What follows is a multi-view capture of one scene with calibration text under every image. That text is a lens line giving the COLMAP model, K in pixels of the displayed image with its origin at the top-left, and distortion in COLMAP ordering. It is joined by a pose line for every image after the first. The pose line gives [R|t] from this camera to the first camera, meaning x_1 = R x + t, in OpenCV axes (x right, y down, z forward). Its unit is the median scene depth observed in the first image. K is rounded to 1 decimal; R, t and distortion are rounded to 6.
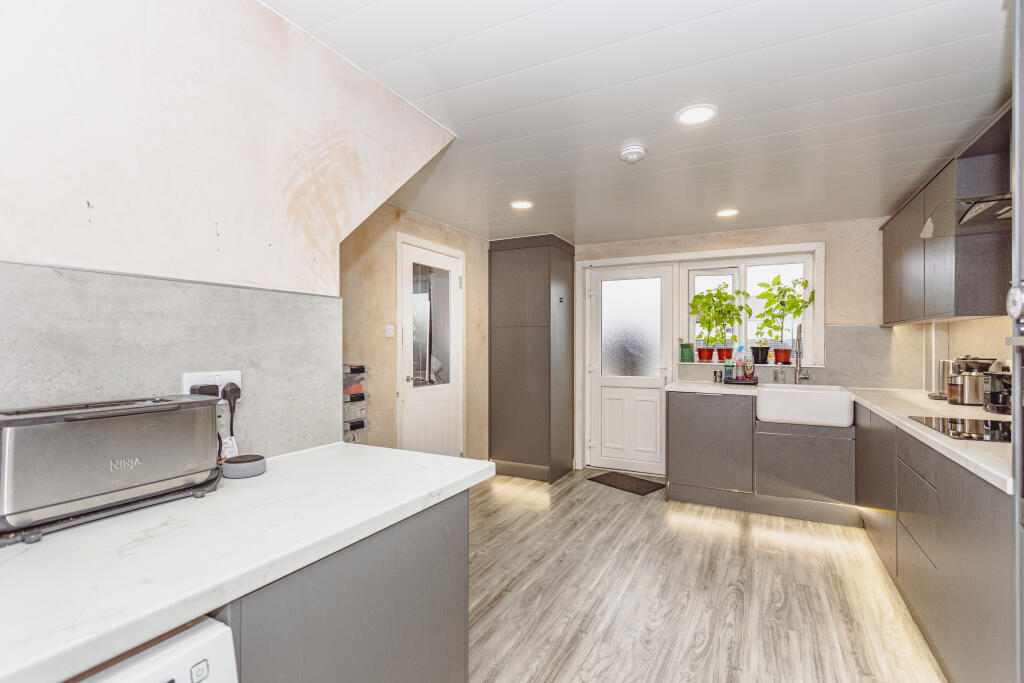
lens RADIAL K [[491.6, 0, 508.2], [0, 491.6, 348.8], [0, 0, 1]] dist [0.000657, 0.001519]
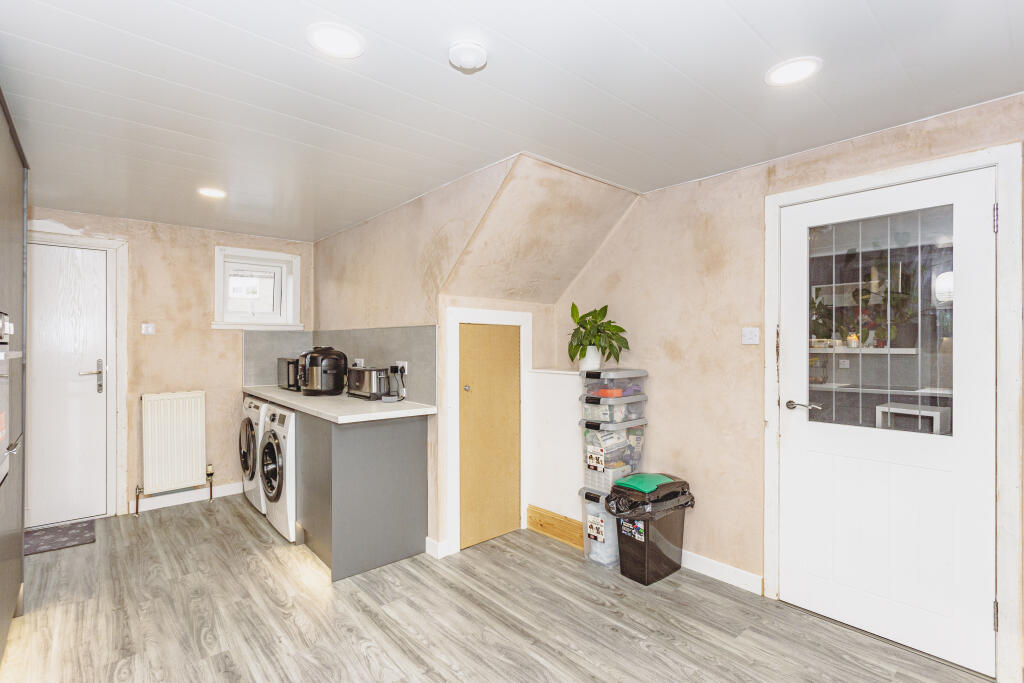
lens RADIAL K [[491.6, 0, 508.2], [0, 491.6, 348.8], [0, 0, 1]] dist [0.000657, 0.001519]
pose [[-0.373858, 0.009115, -0.927441, 1.377719], [-0.010214, 0.999851, 0.013944, -0.053086], [0.927430, 0.014686, -0.373709, 2.169064]]
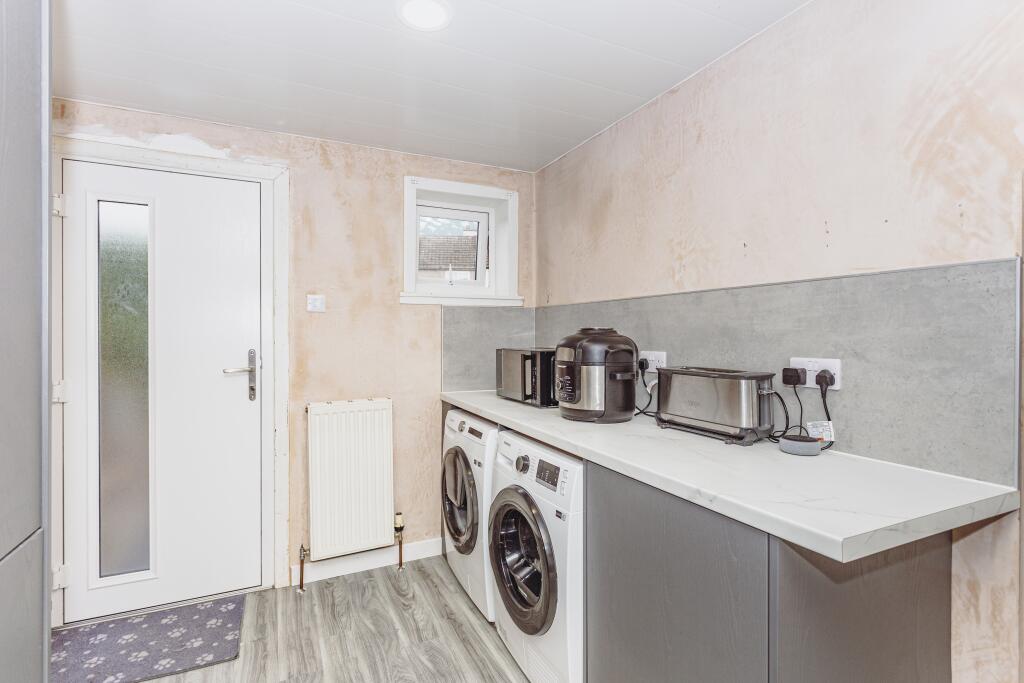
lens RADIAL K [[491.6, 0, 508.2], [0, 491.6, 348.8], [0, 0, 1]] dist [0.000657, 0.001519]
pose [[-0.605528, 0.018675, -0.795605, 0.626611], [-0.009470, 0.999485, 0.030668, -0.002286], [0.795768, 0.026105, -0.605039, 0.988292]]
